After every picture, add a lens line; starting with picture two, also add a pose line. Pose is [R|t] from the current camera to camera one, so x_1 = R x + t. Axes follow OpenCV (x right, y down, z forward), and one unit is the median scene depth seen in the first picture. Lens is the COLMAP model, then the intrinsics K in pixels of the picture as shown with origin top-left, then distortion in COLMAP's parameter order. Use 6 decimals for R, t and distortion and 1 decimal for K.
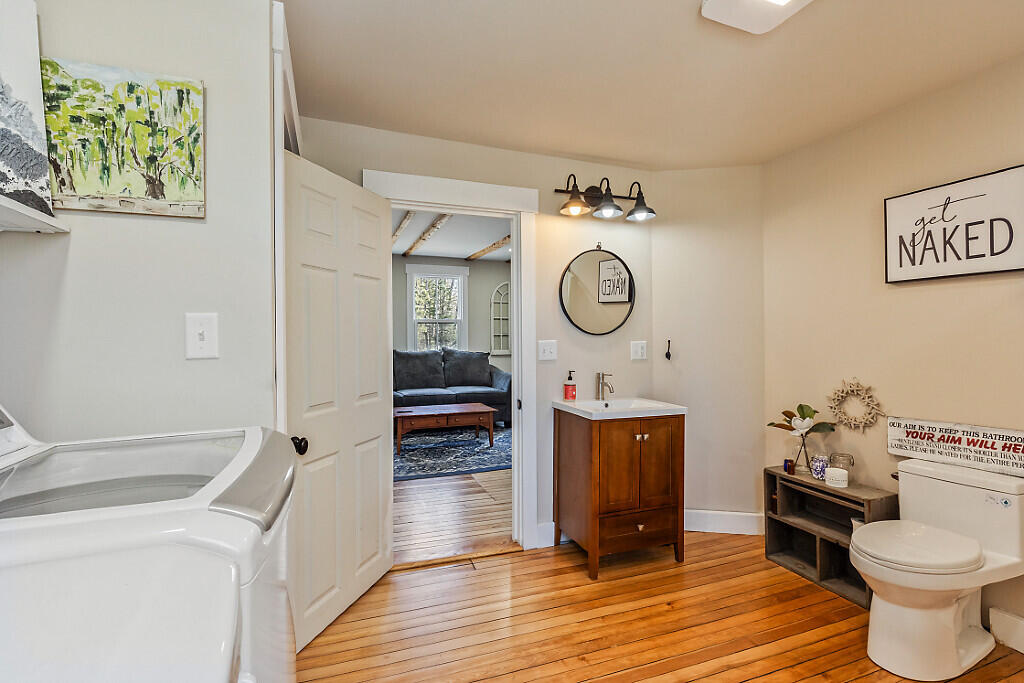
lens RADIAL K [[467.8, 0, 507.0], [0, 467.8, 319.5], [0, 0, 1]] dist [0.004369, -0.001113]
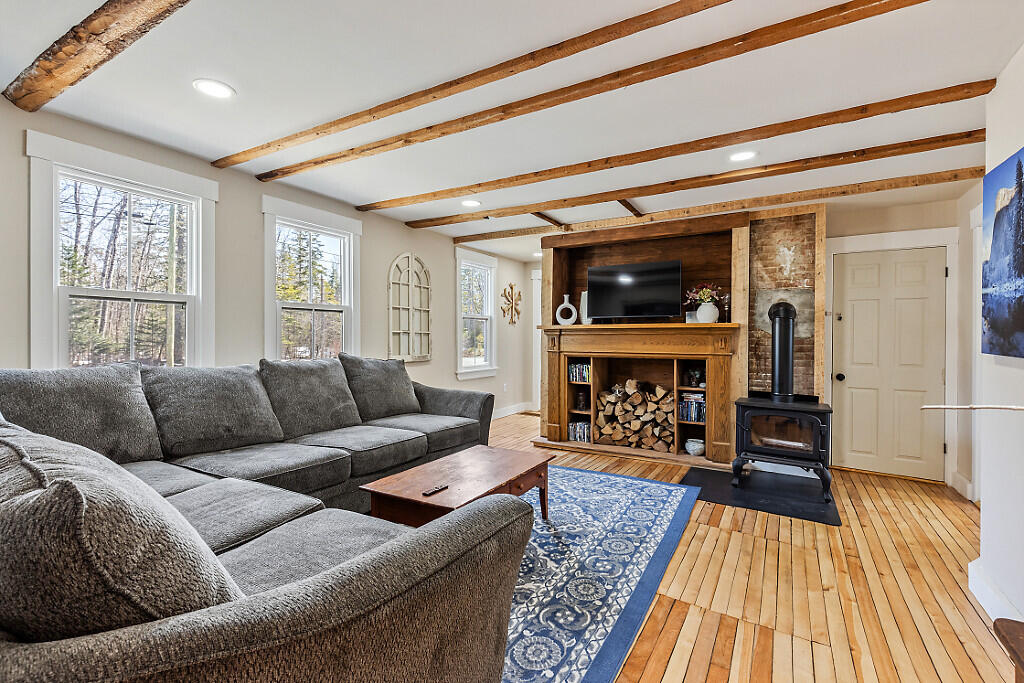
lens RADIAL K [[467.8, 0, 511.9], [0, 467.8, 330.5], [0, 0, 1]] dist [0.004369, -0.001113]
pose [[0.785916, 0.007537, 0.618287, -0.997527], [-0.023367, 0.999573, 0.017517, 0.052114], [-0.617891, -0.028214, 0.785757, 1.289406]]
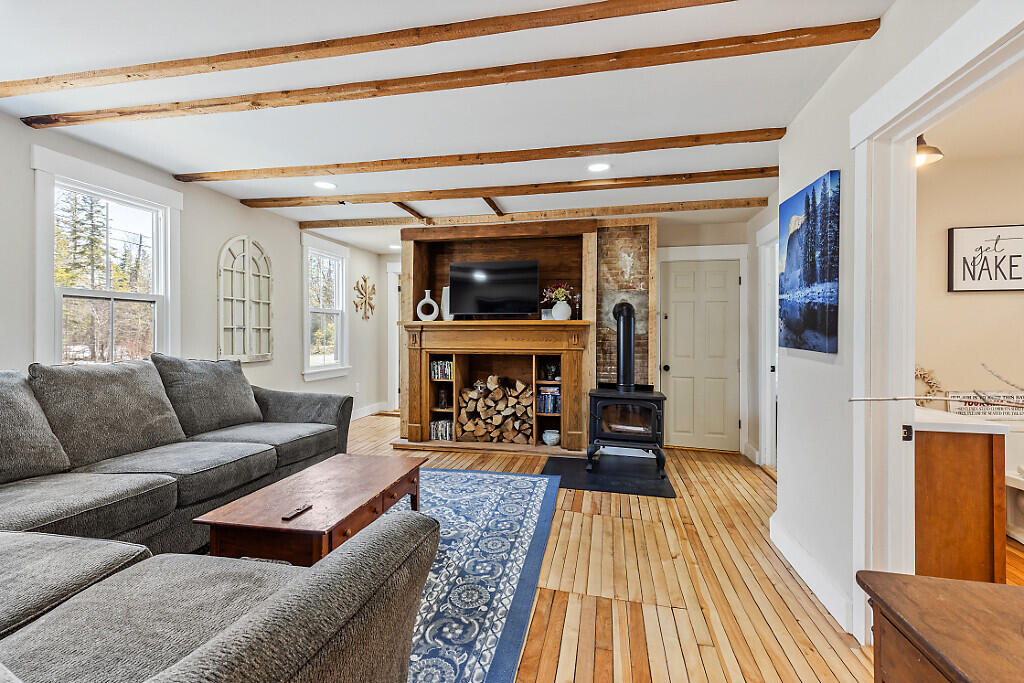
lens RADIAL K [[467.8, 0, 512.2], [0, 467.8, 325.0], [0, 0, 1]] dist [0.004369, -0.001113]
pose [[0.544181, 0.013186, 0.838864, -1.018190], [-0.032718, 0.999449, 0.005514, 0.052675], [-0.838330, -0.030446, 0.544313, 1.379689]]
